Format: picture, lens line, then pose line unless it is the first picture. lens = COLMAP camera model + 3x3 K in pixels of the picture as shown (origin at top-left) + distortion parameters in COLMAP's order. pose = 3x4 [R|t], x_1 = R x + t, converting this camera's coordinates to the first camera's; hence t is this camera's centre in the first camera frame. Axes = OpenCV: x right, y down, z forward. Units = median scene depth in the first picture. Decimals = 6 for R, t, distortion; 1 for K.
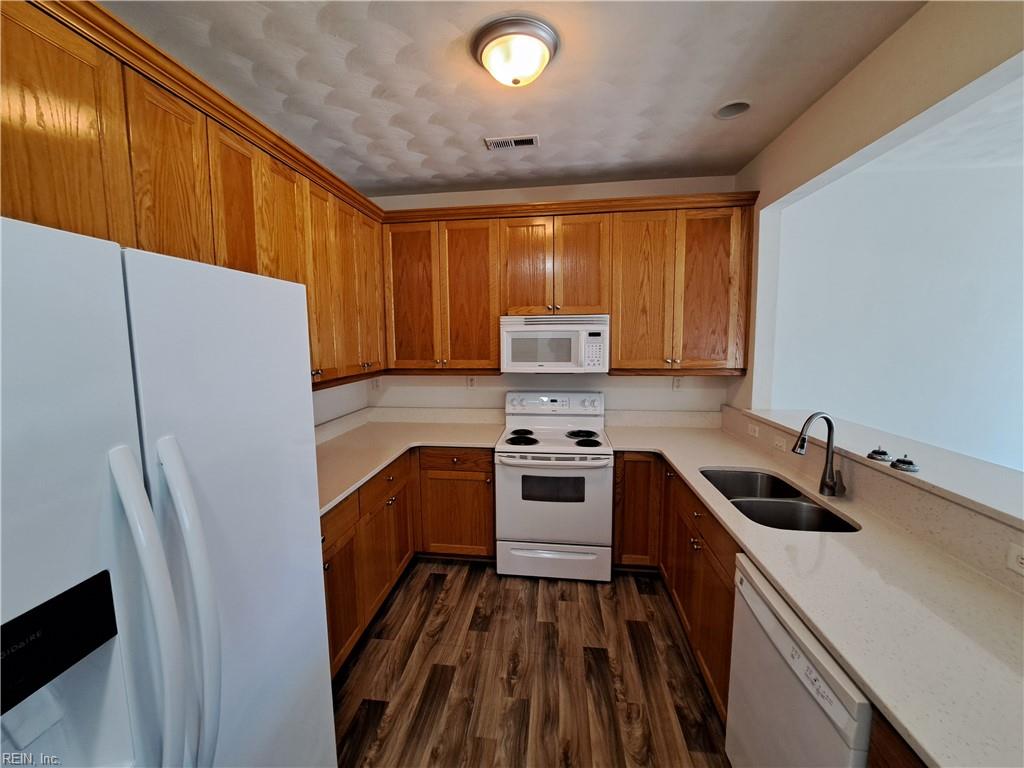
lens RADIAL K [[409.1, 0, 502.8], [0, 409.1, 378.9], [0, 0, 1]] dist [-0.015297, -0.001483]
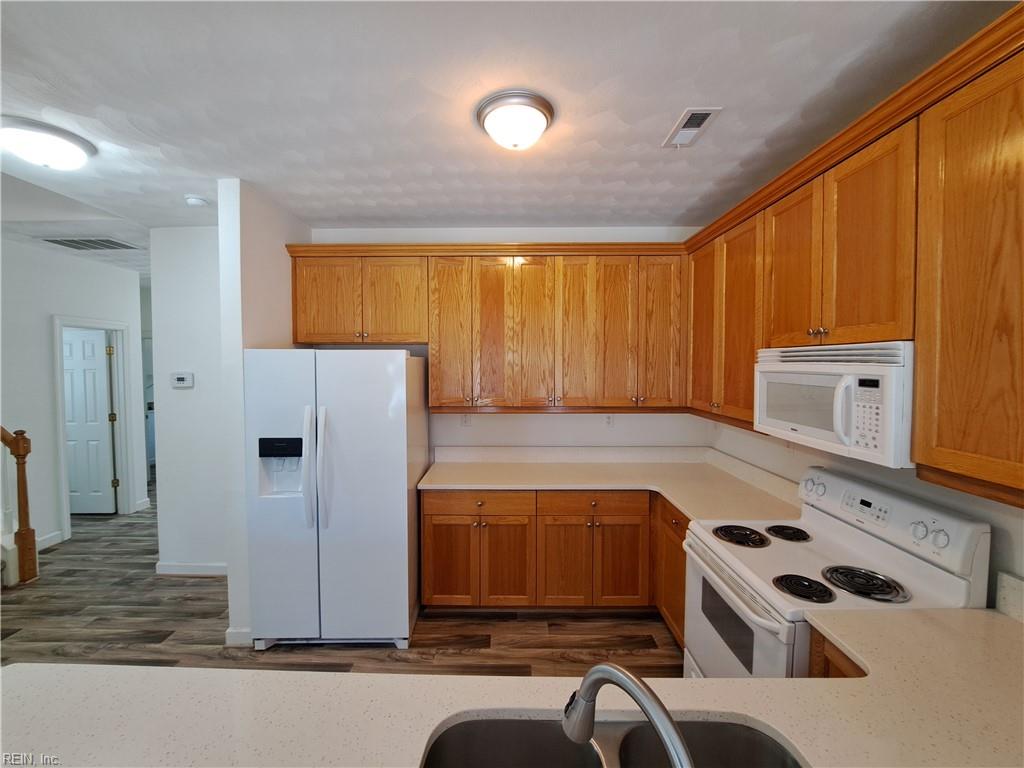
lens RADIAL K [[409.1, 0, 508.7], [0, 409.1, 378.3], [0, 0, 1]] dist [-0.015297, -0.001483]
pose [[0.118277, 0.047800, -0.991830, 0.646925], [-0.102698, 0.994073, 0.035661, -0.087892], [0.987656, 0.097641, 0.122485, 0.520418]]
